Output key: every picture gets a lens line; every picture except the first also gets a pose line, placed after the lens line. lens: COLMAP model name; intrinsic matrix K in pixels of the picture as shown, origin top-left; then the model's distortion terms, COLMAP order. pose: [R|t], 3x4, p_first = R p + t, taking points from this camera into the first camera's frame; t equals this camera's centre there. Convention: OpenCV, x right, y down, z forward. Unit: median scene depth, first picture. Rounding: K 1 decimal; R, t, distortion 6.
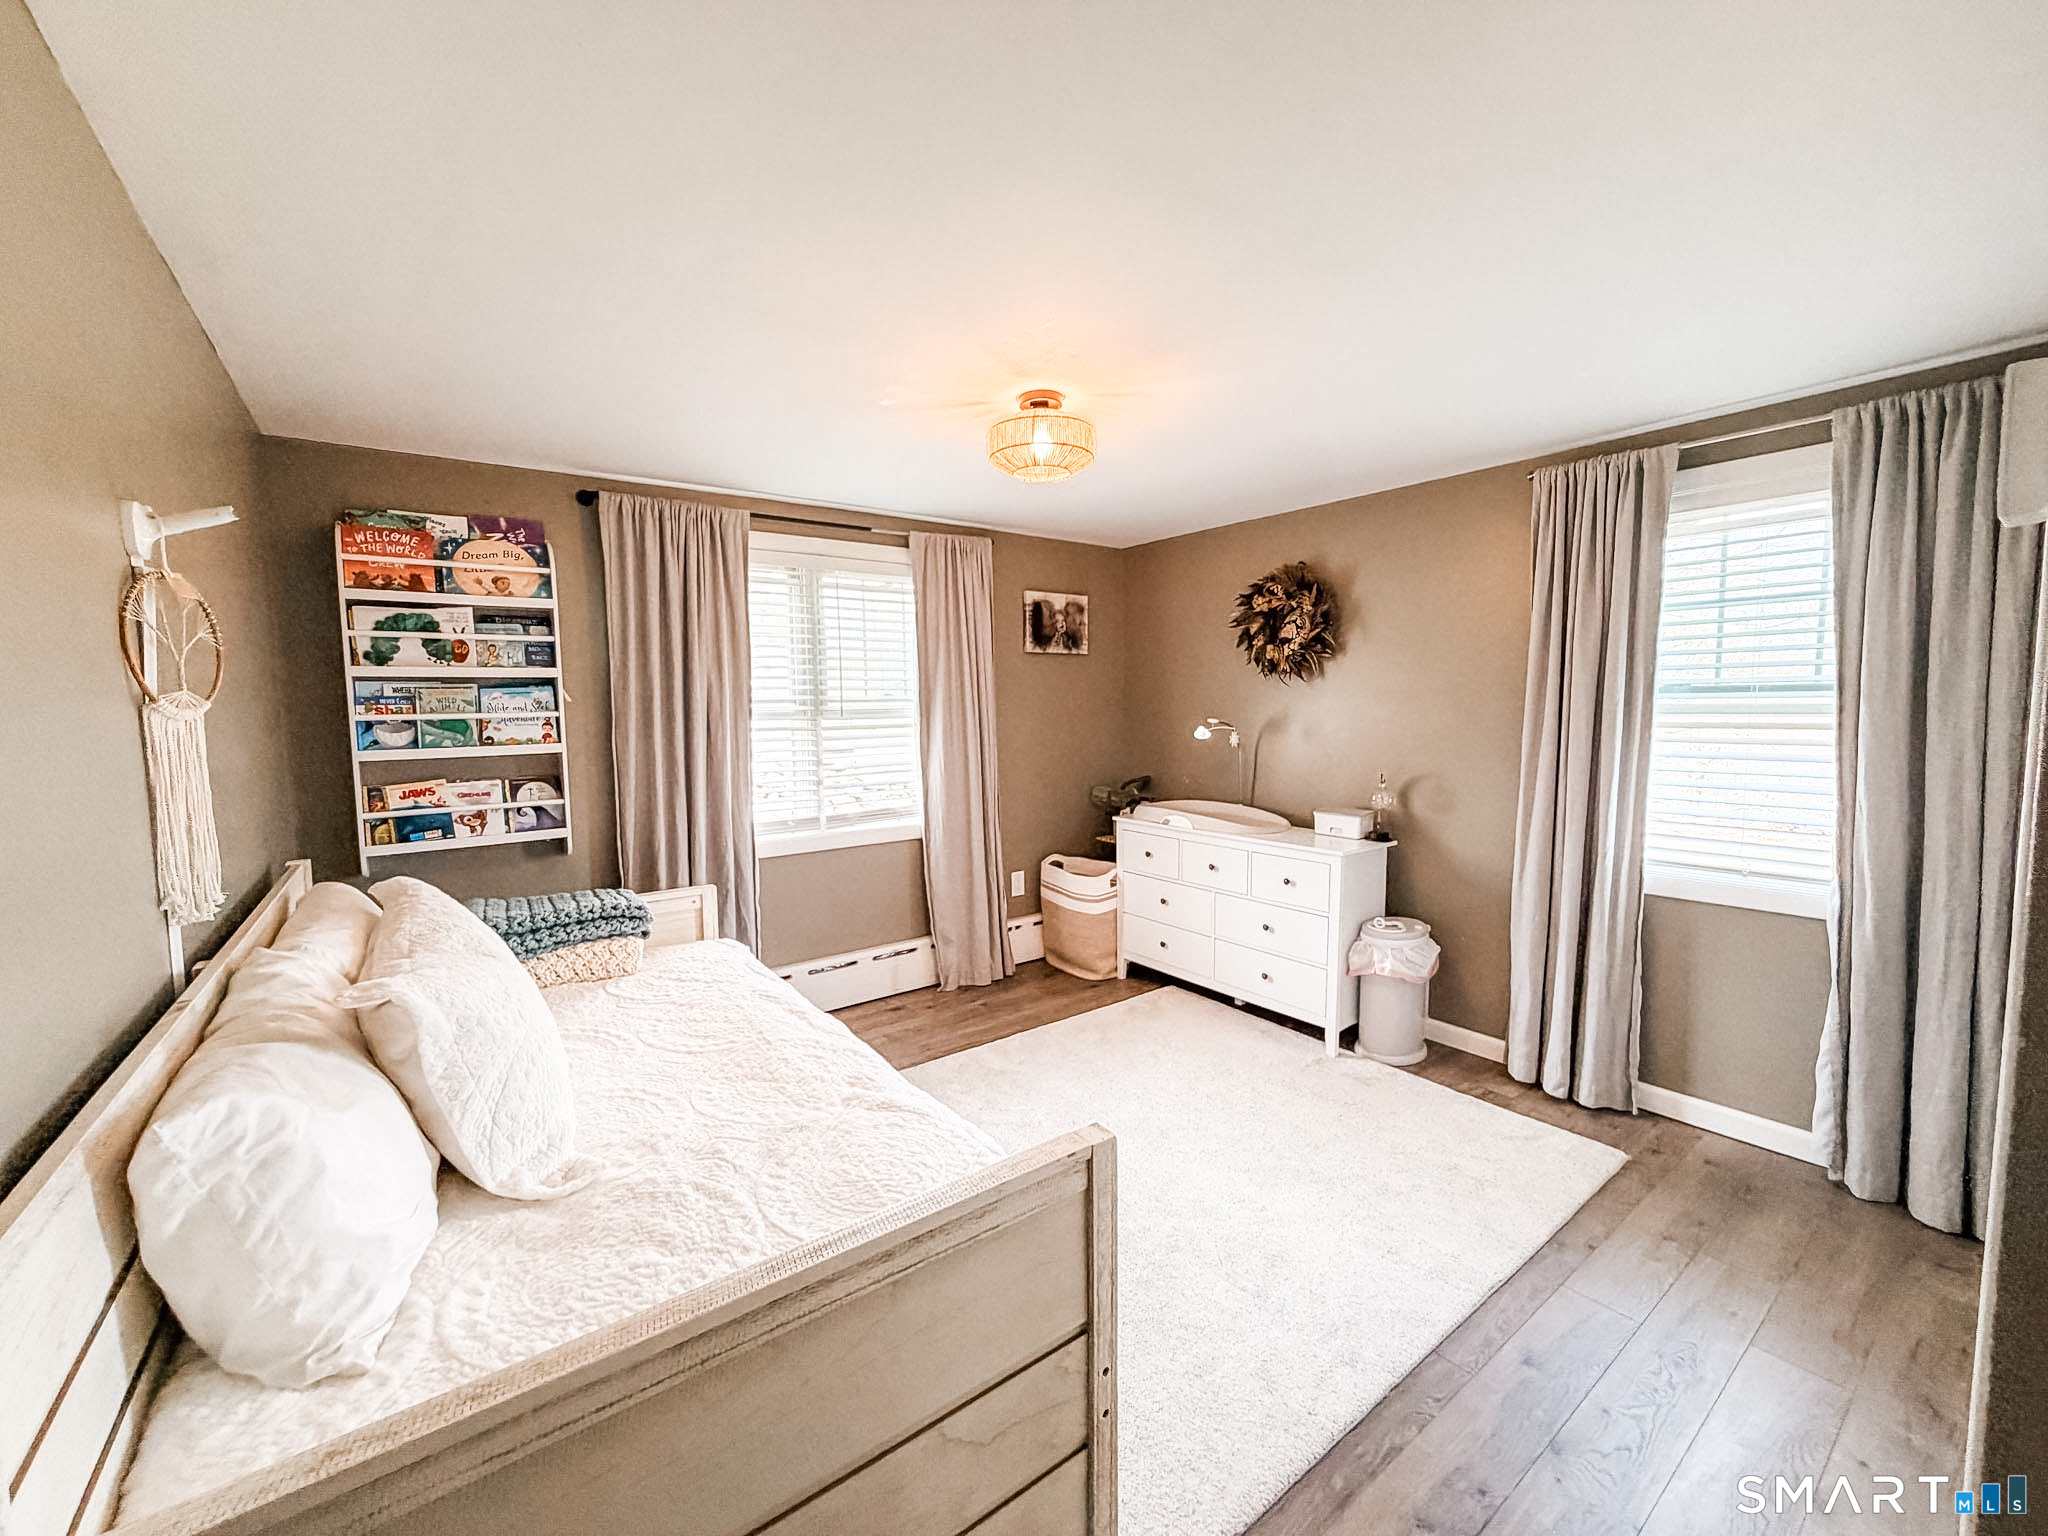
lens RADIAL K [[819.1, 0, 1024.0], [0, 819.1, 768.0], [0, 0, 1]] dist [0.002359, -0.000803]
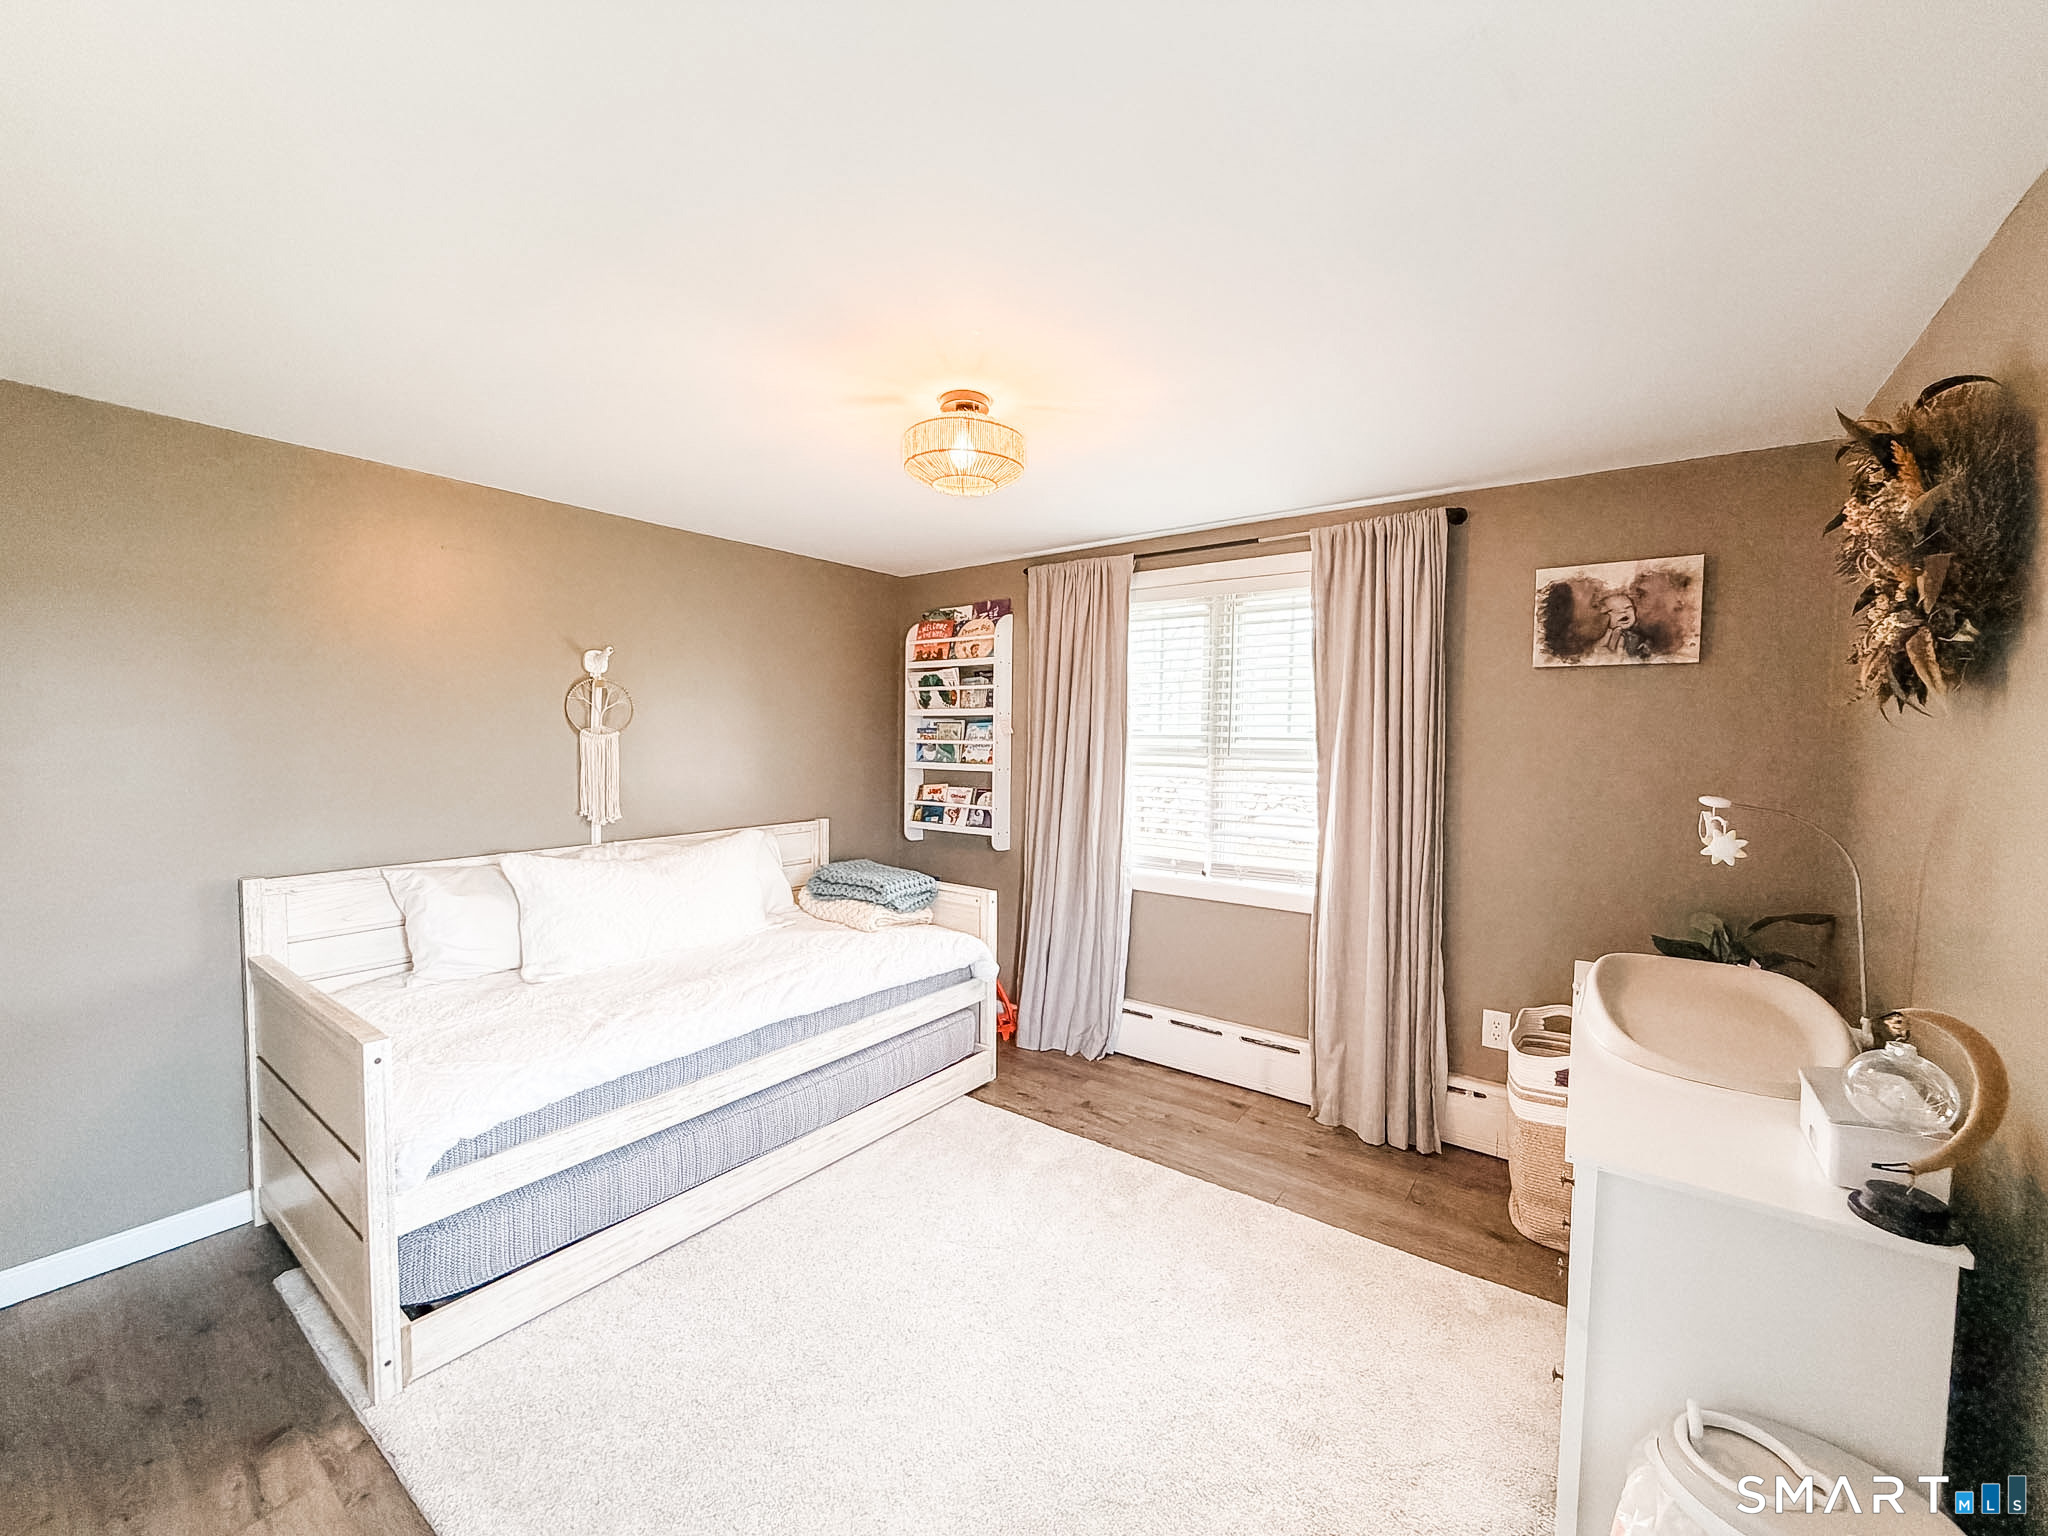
lens RADIAL K [[819.1, 0, 1024.0], [0, 819.1, 768.0], [0, 0, 1]] dist [0.002359, -0.000803]
pose [[0.293009, 0.058939, -0.954291, 0.732715], [-0.091553, 0.995241, 0.033357, -0.075581], [0.951716, 0.077594, 0.297011, 0.672437]]
